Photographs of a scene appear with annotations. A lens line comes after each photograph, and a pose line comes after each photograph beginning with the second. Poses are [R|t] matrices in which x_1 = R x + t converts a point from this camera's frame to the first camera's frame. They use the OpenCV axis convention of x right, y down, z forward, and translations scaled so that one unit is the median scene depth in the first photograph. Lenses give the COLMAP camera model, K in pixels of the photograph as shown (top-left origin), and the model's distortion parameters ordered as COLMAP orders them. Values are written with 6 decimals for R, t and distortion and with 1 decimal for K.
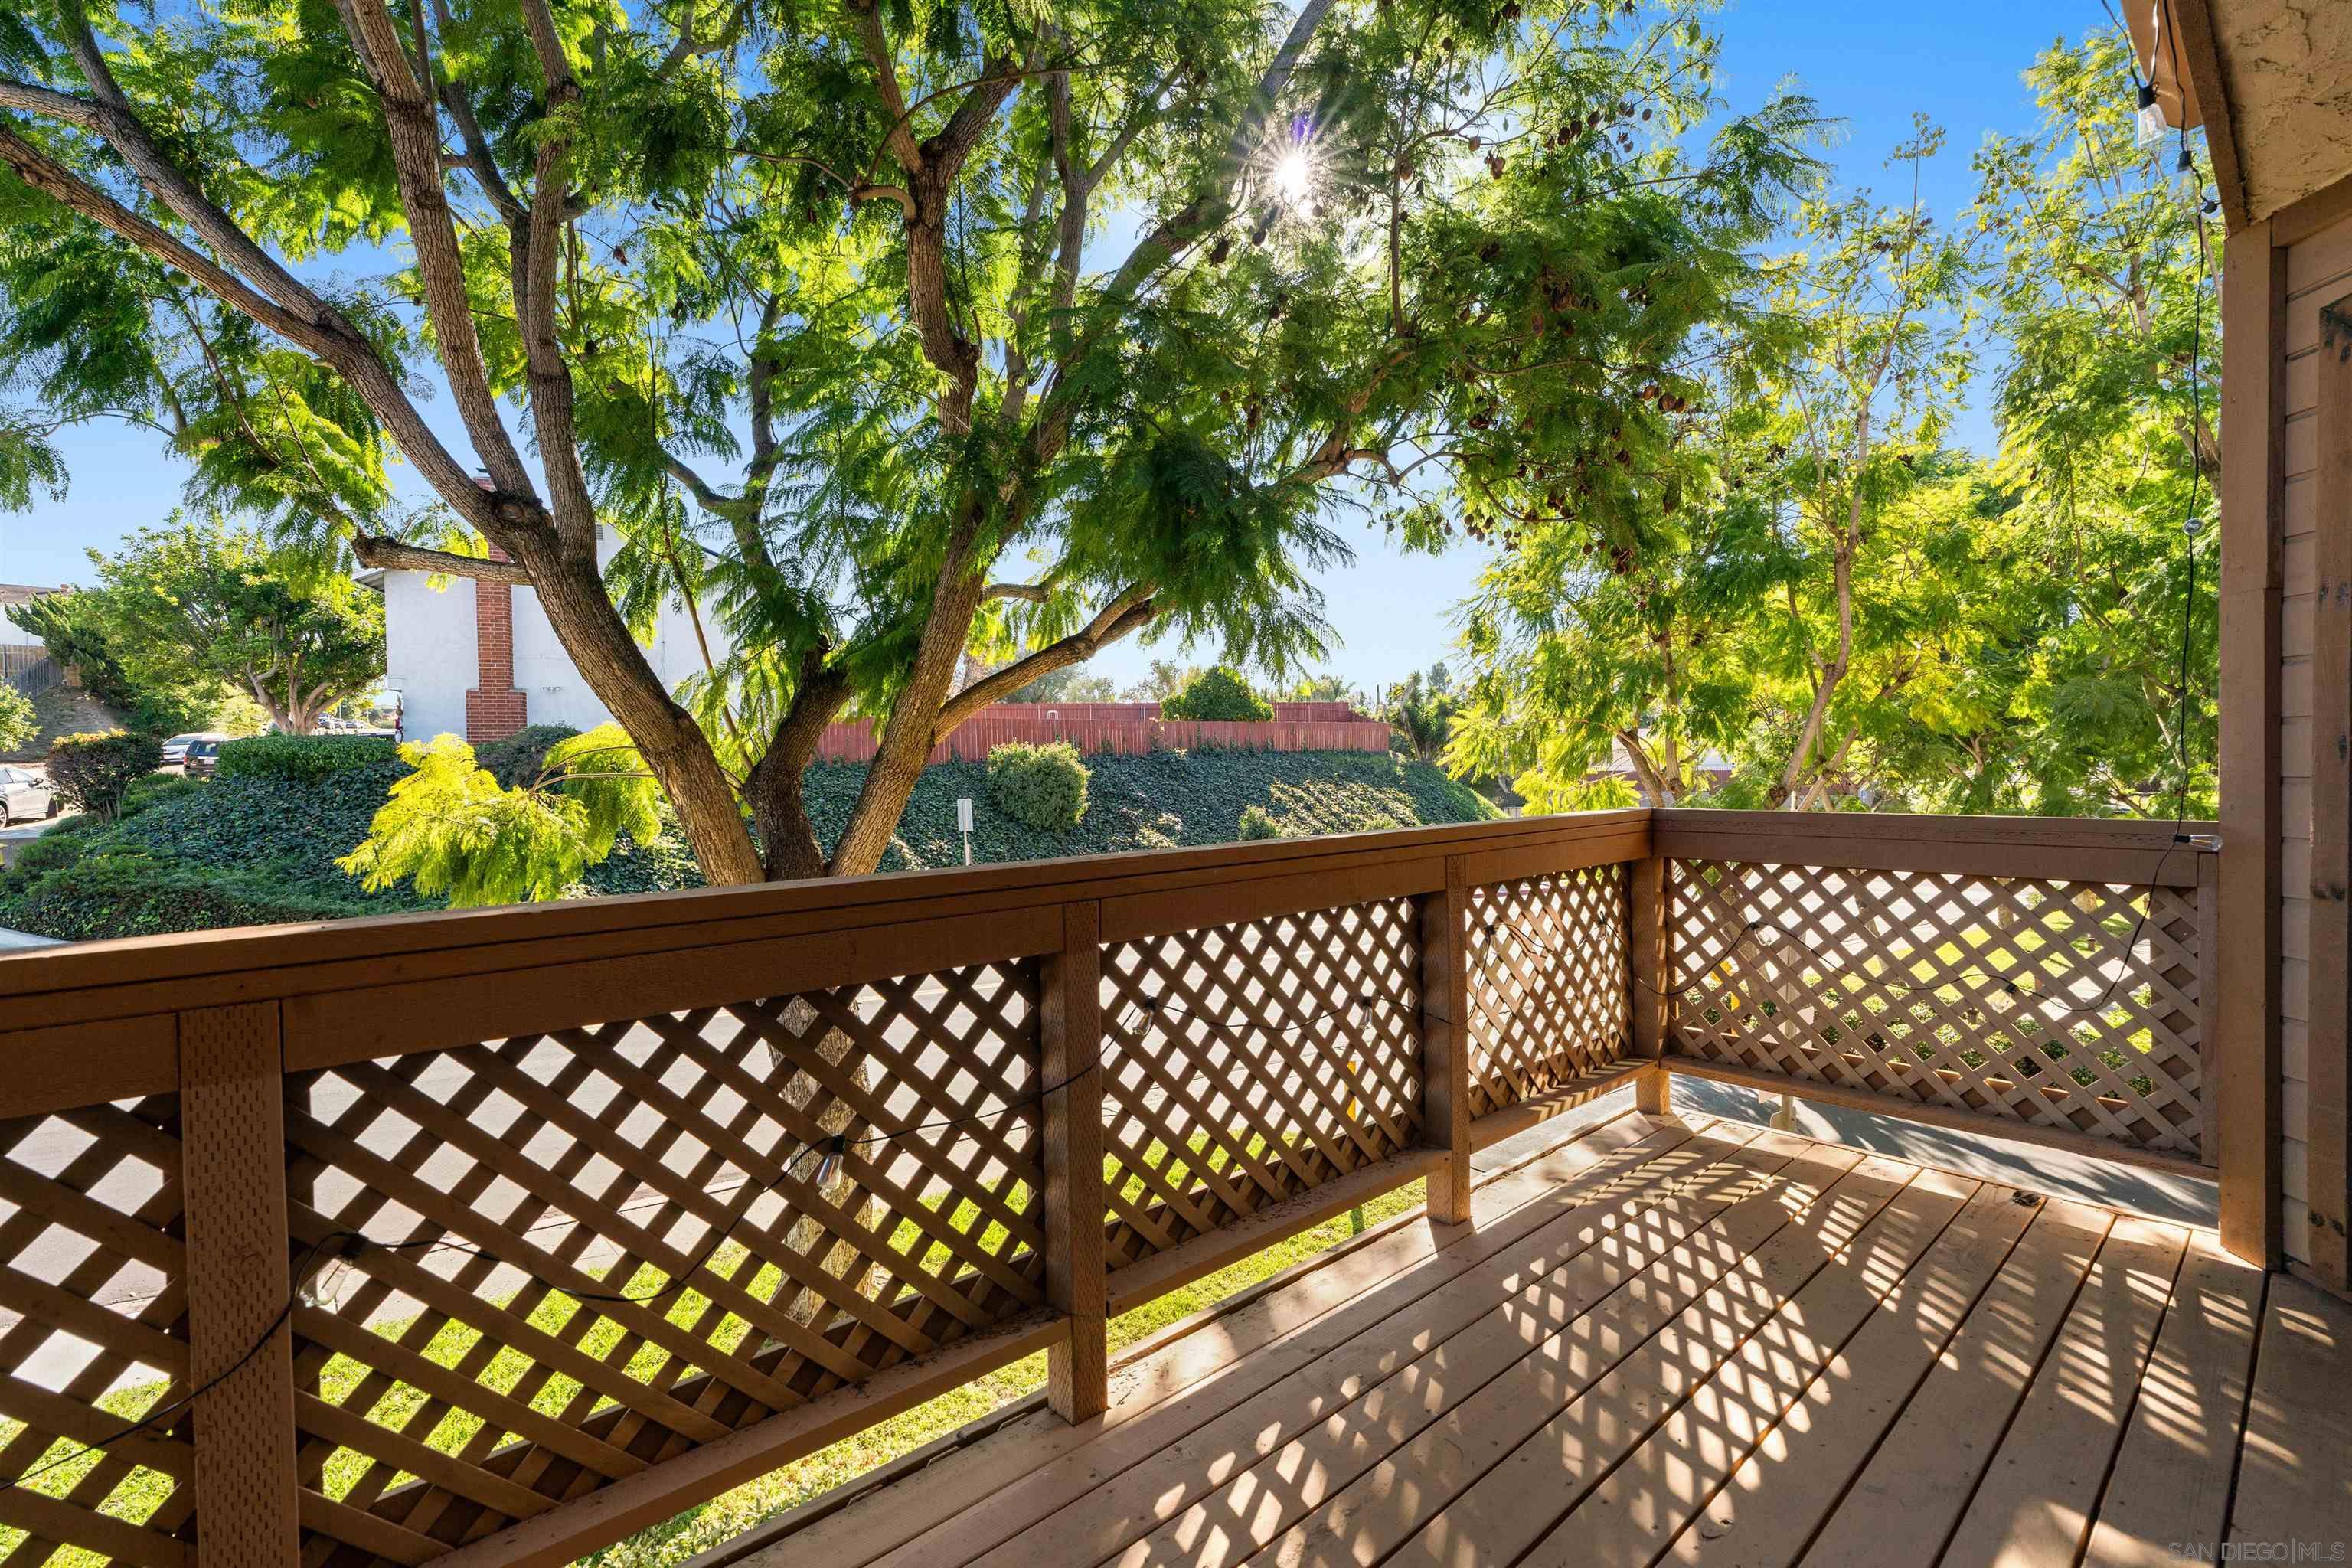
lens RADIAL K [[1047.8, 0, 1164.4], [0, 1047.8, 782.8], [0, 0, 1]] dist [-0.009362, 0.002447]
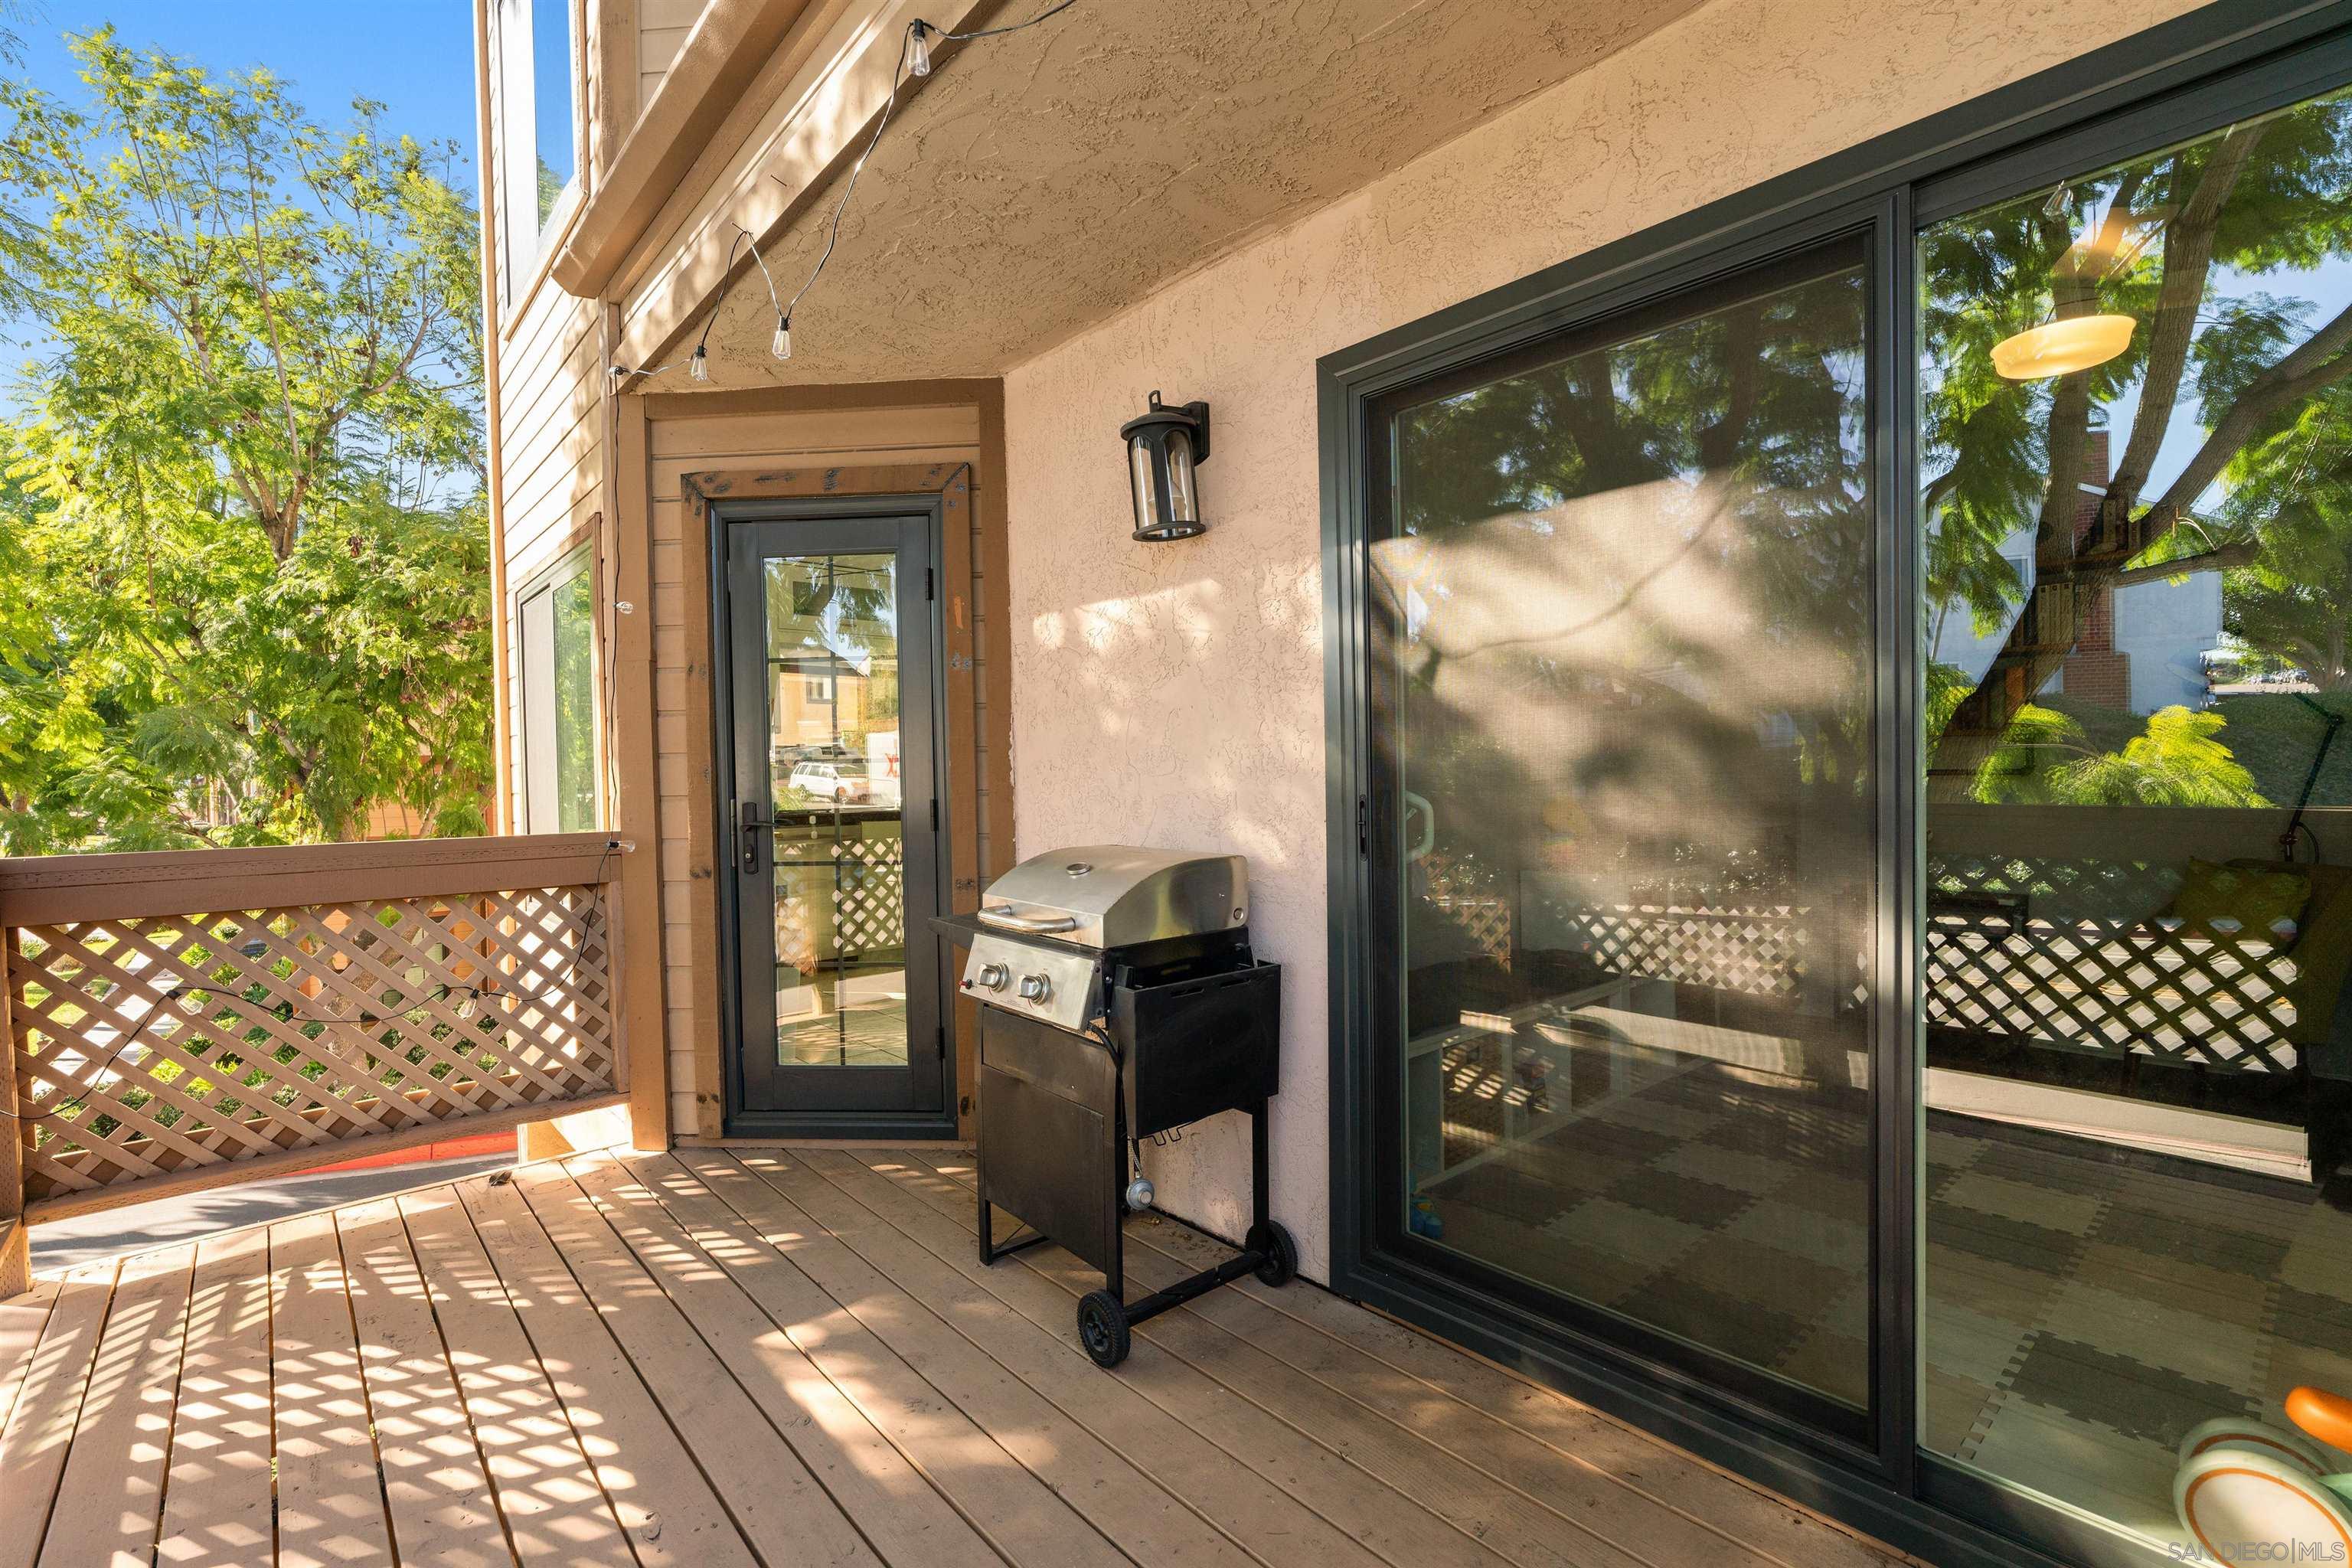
lens RADIAL K [[1047.8, 0, 1165.6], [0, 1047.8, 787.5], [0, 0, 1]] dist [-0.009362, 0.002447]
pose [[0.000621, -0.004688, 0.999989, -0.303795], [0.035155, 0.999371, 0.004664, 0.000456], [-0.999382, 0.035152, 0.000786, 0.288349]]
